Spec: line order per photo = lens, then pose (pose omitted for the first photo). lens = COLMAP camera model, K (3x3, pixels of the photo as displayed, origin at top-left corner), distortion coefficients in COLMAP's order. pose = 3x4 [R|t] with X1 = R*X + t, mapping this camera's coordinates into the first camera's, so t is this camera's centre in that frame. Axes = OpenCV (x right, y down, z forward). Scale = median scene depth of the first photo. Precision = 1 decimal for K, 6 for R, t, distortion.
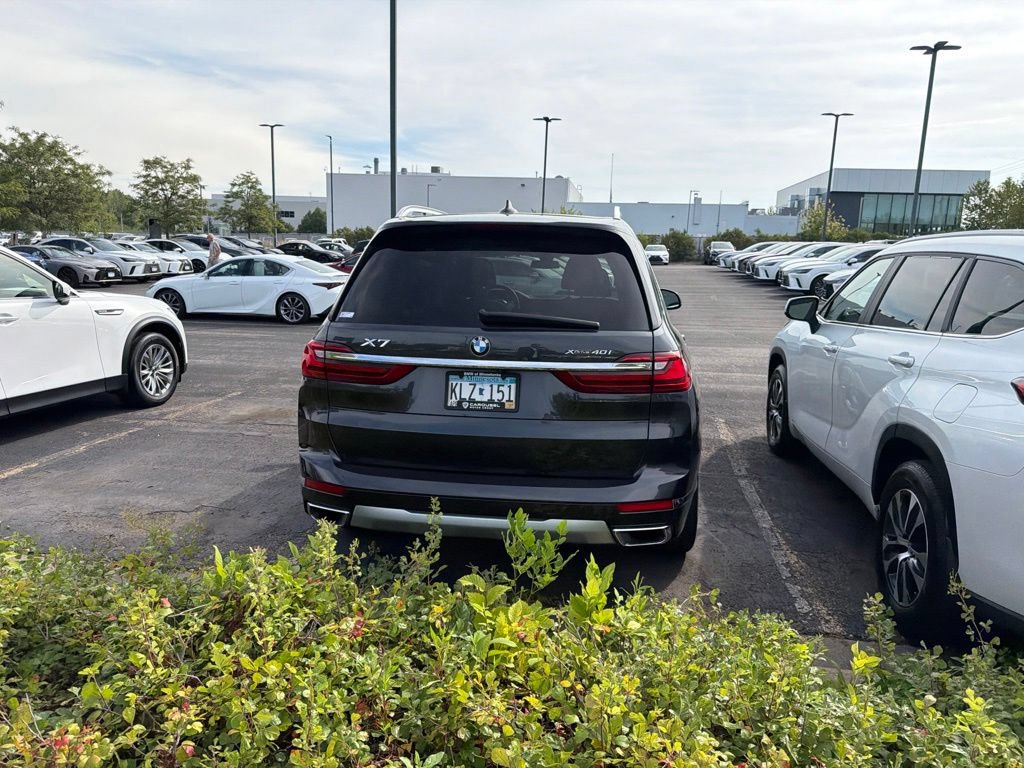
lens RADIAL K [[718.9, 0, 506.2], [0, 718.9, 381.7], [0, 0, 1]] dist [0.043754, -0.062288]
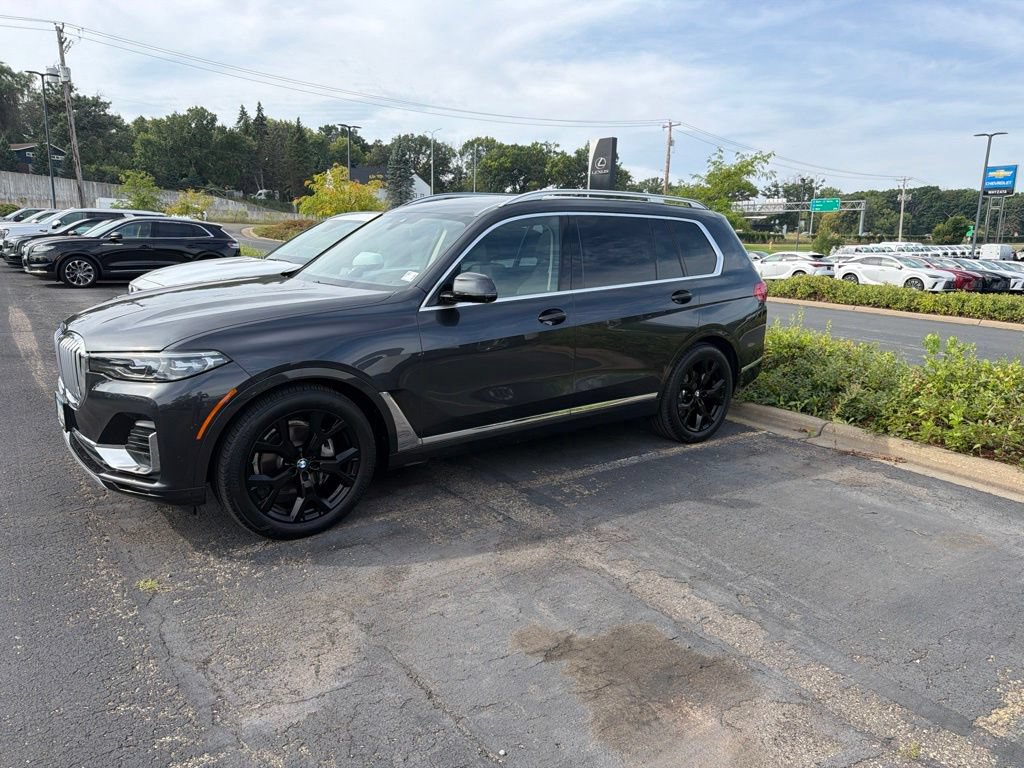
lens RADIAL K [[713.0, 0, 506.9], [0, 713.0, 384.5], [0, 0, 1]] dist [0.039100, -0.050369]
pose [[-0.710536, -0.185333, 0.678815, -0.777593], [0.079078, 0.937549, 0.338746, -0.344673], [-0.699203, 0.294370, -0.651507, 1.929327]]
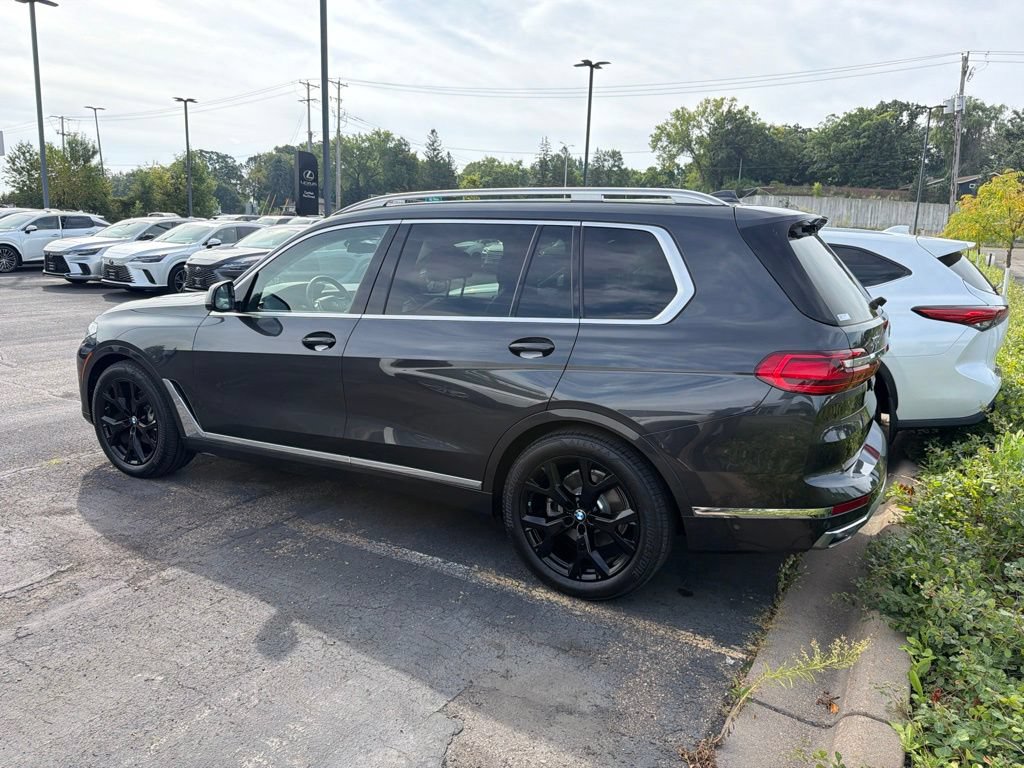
lens RADIAL K [[716.0, 0, 508.9], [0, 716.0, 387.1], [0, 0, 1]] dist [0.049051, -0.064678]
pose [[0.355562, -0.199292, 0.913158, -0.843402], [0.147323, 0.976740, 0.155804, -0.145057], [-0.922969, 0.079132, 0.376652, 0.718798]]
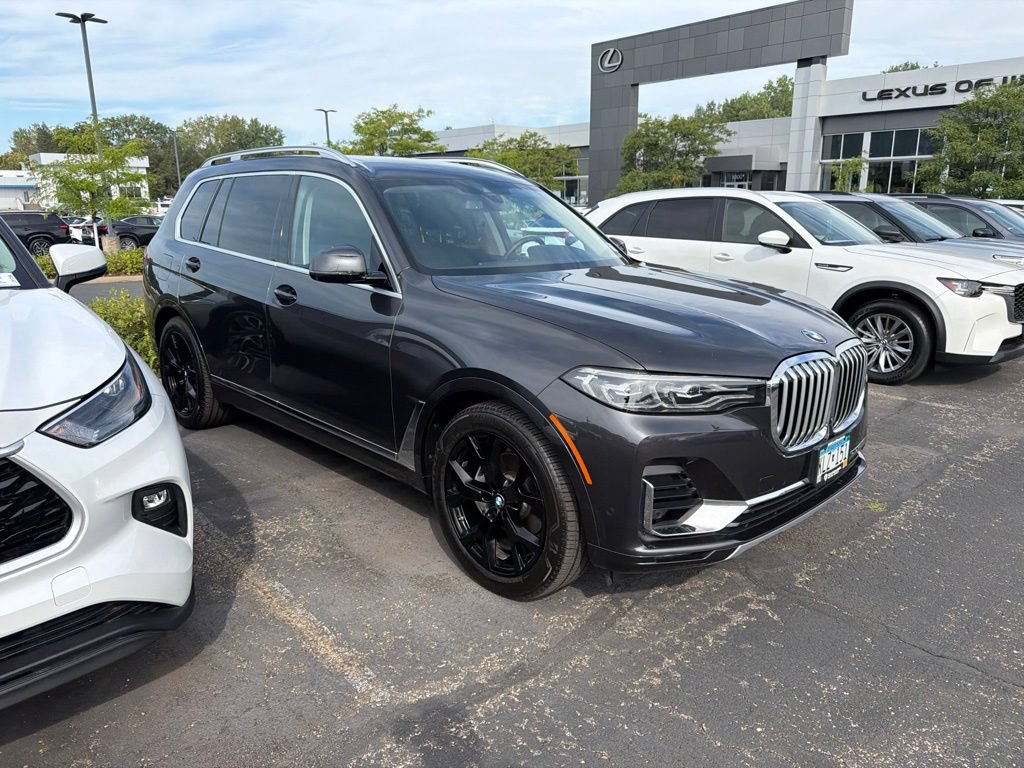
lens RADIAL K [[720.9, 0, 507.4], [0, 720.9, 399.3], [0, 0, 1]] dist [0.042842, -0.055577]
pose [[-0.618467, 0.178840, -0.765189, 0.762772], [-0.152655, 0.927863, 0.340244, -0.293749], [0.770840, 0.327240, -0.546553, 1.867791]]
